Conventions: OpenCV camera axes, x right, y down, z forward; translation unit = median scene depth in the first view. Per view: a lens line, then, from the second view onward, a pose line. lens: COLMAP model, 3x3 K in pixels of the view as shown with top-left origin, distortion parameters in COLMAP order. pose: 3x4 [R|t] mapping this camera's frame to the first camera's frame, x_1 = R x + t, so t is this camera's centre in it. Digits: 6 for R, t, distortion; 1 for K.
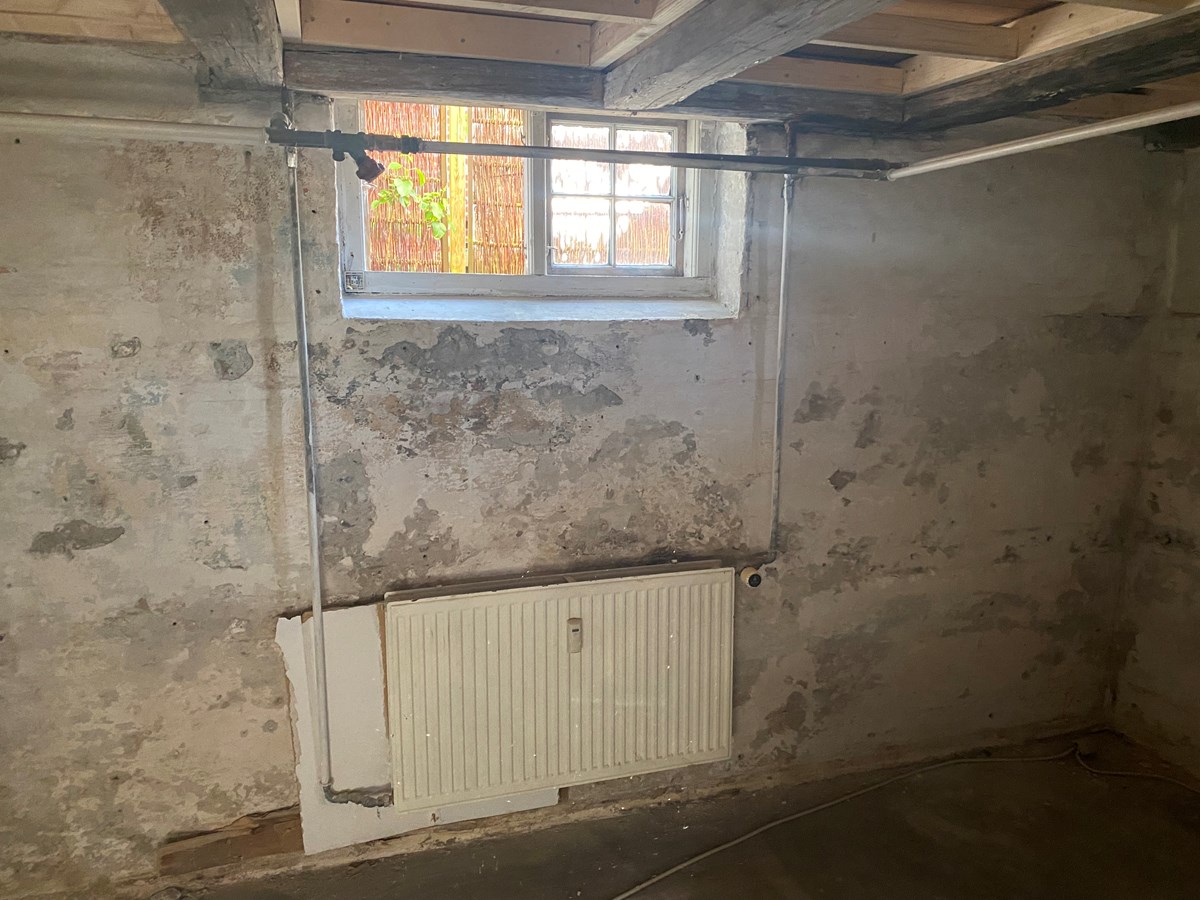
lens RADIAL K [[916.7, 0, 600.3], [0, 916.7, 451.3], [0, 0, 1]] dist [0.041428, -0.015794]
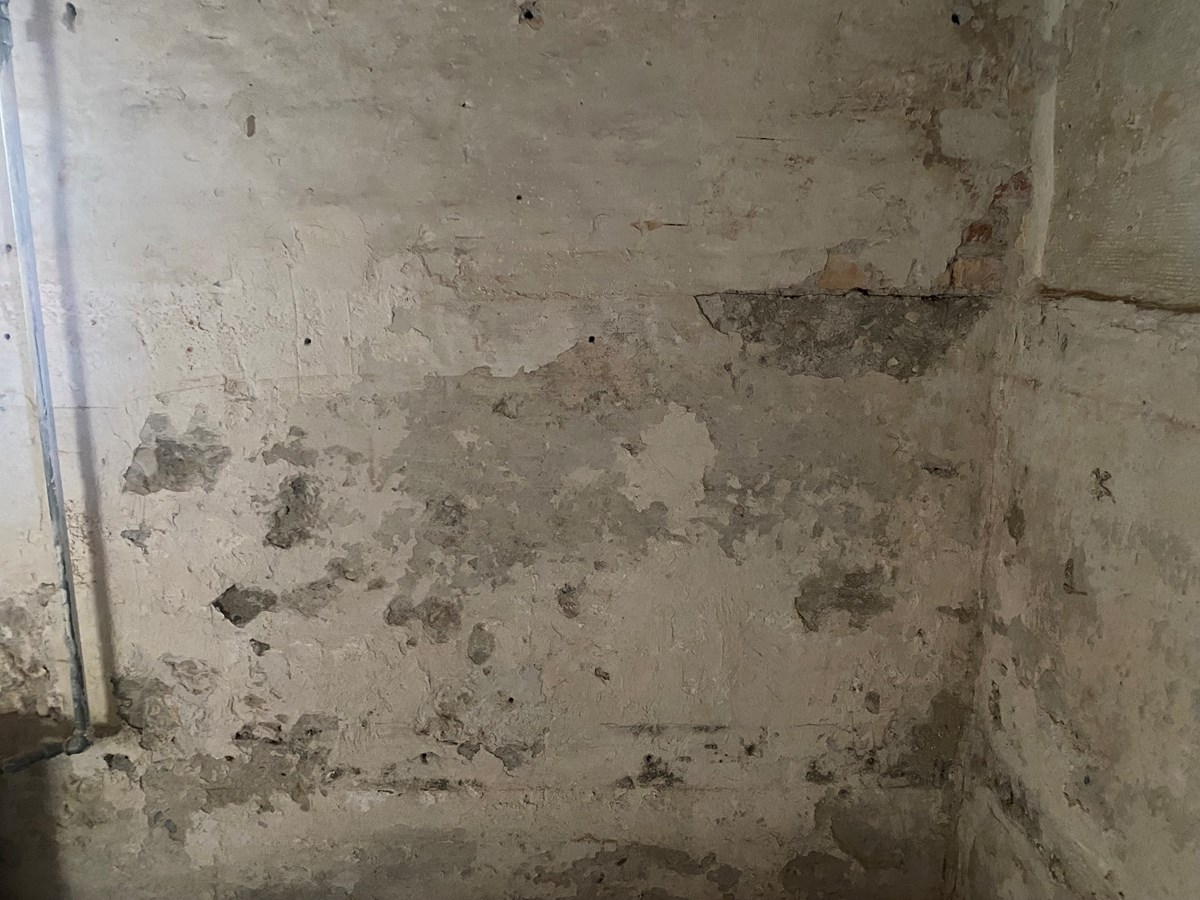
lens RADIAL K [[916.7, 0, 600.3], [0, 916.7, 442.9], [0, 0, 1]] dist [0.041428, -0.015794]
pose [[0.950060, 0.059610, -0.306323, 0.605600], [-0.051925, 0.998100, 0.033183, -0.087427], [0.307718, -0.015621, 0.951349, 0.567376]]
